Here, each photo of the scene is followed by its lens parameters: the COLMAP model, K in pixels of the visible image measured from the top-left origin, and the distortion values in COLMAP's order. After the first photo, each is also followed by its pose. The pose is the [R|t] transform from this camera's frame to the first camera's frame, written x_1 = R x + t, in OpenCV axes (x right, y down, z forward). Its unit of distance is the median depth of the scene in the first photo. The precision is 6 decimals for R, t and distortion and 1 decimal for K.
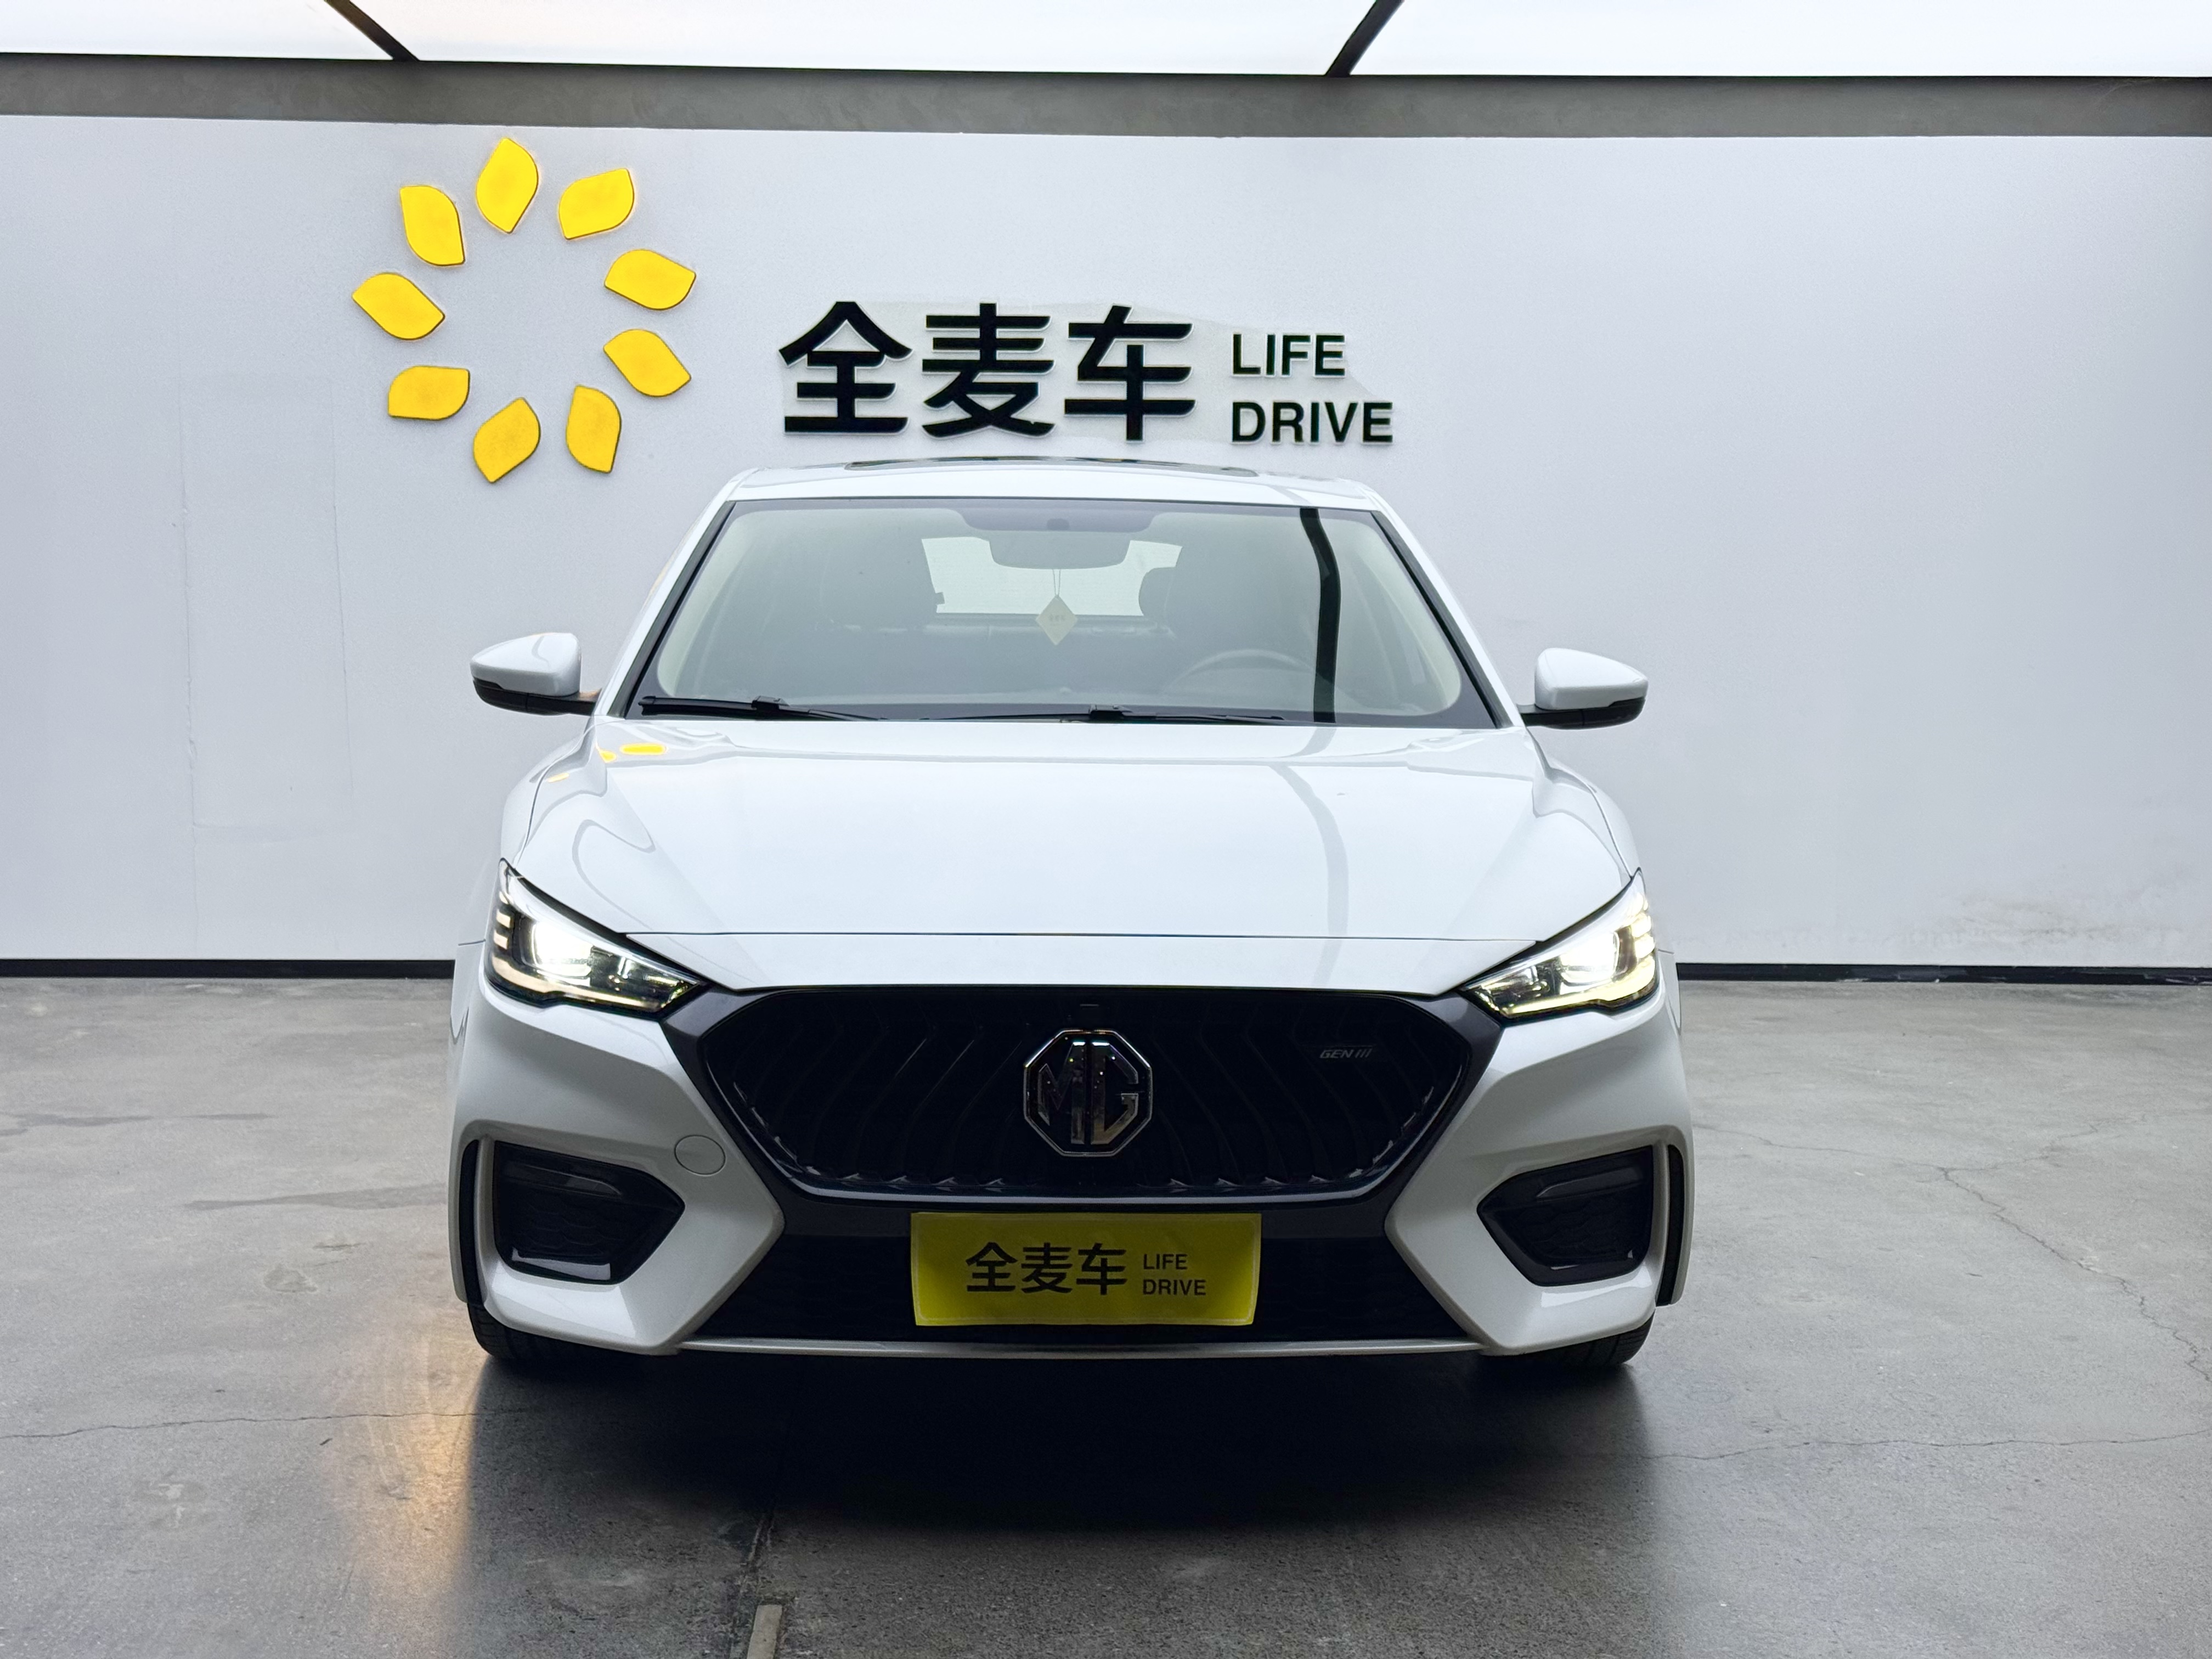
lens RADIAL K [[3068.2, 0, 1118.8], [0, 3068.2, 862.3], [0, 0, 1]] dist [0.128248, 0.000000]
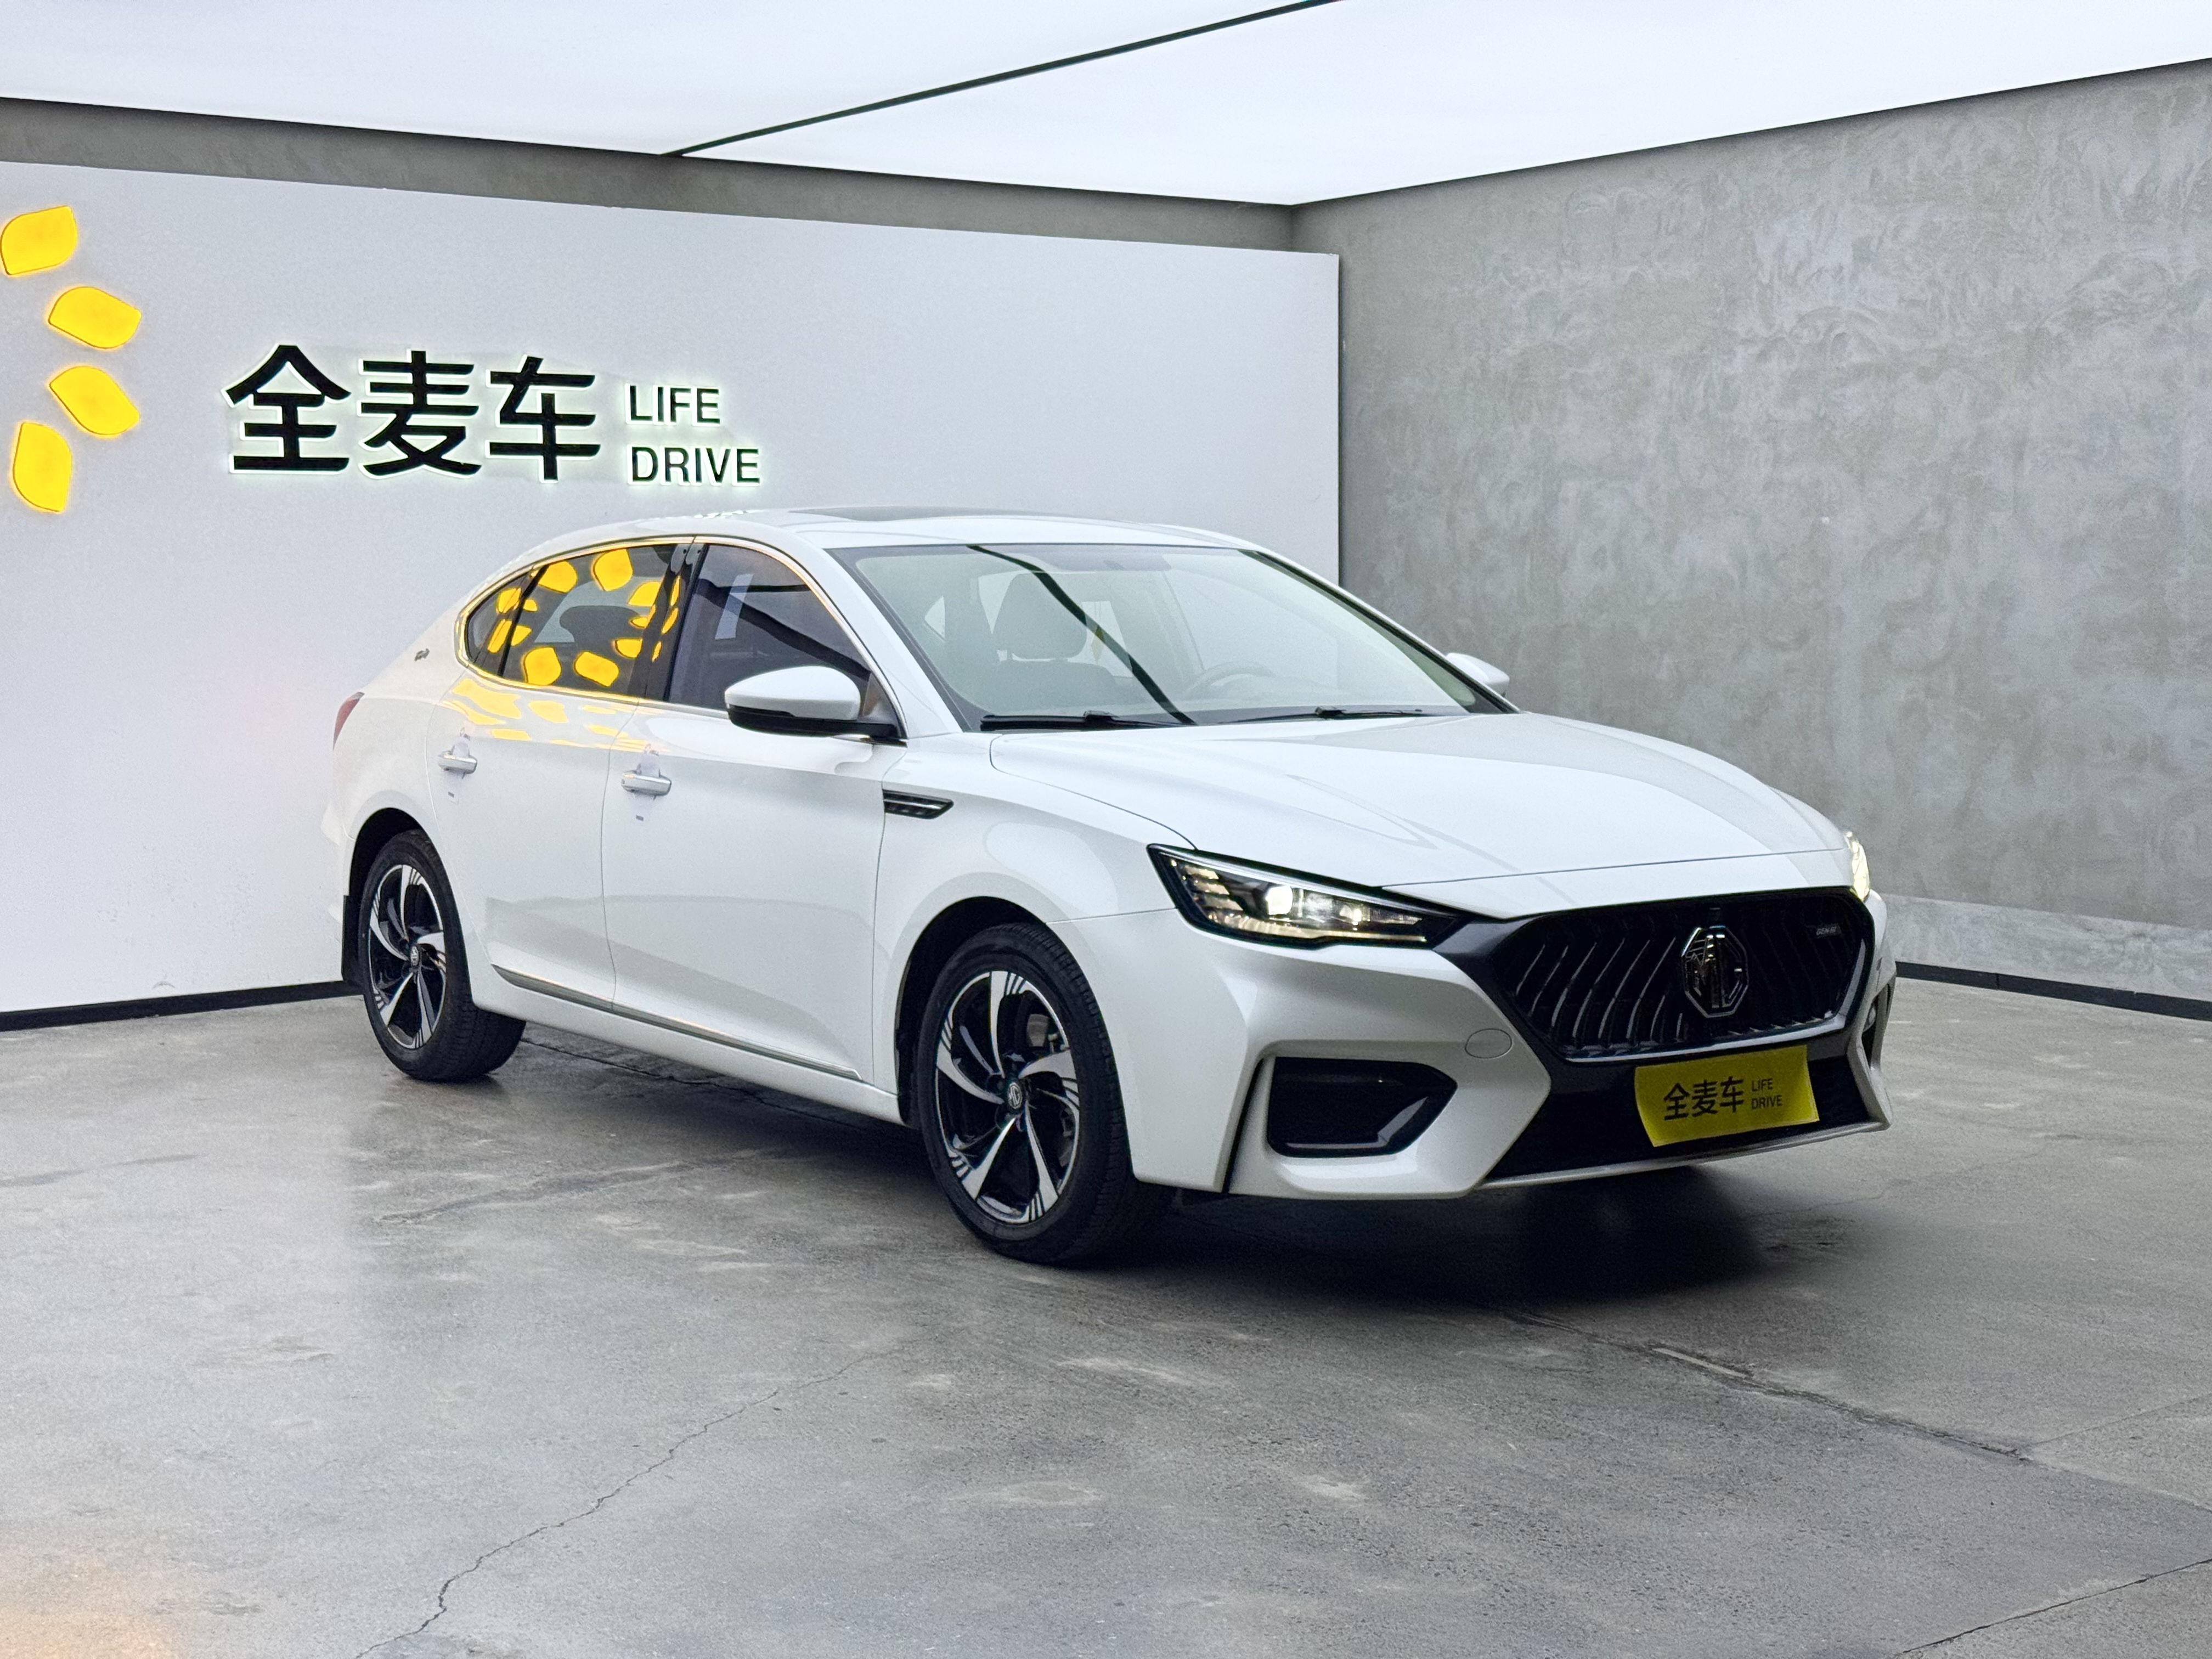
lens RADIAL K [[3068.2, 0, 1079.4], [0, 3068.2, 845.4], [0, 0, 1]] dist [0.128248, 0.000000]
pose [[0.833715, -0.064169, 0.548454, -0.446001], [0.069488, 0.997521, 0.011080, -0.007633], [-0.547805, 0.028874, 0.836108, -0.009094]]
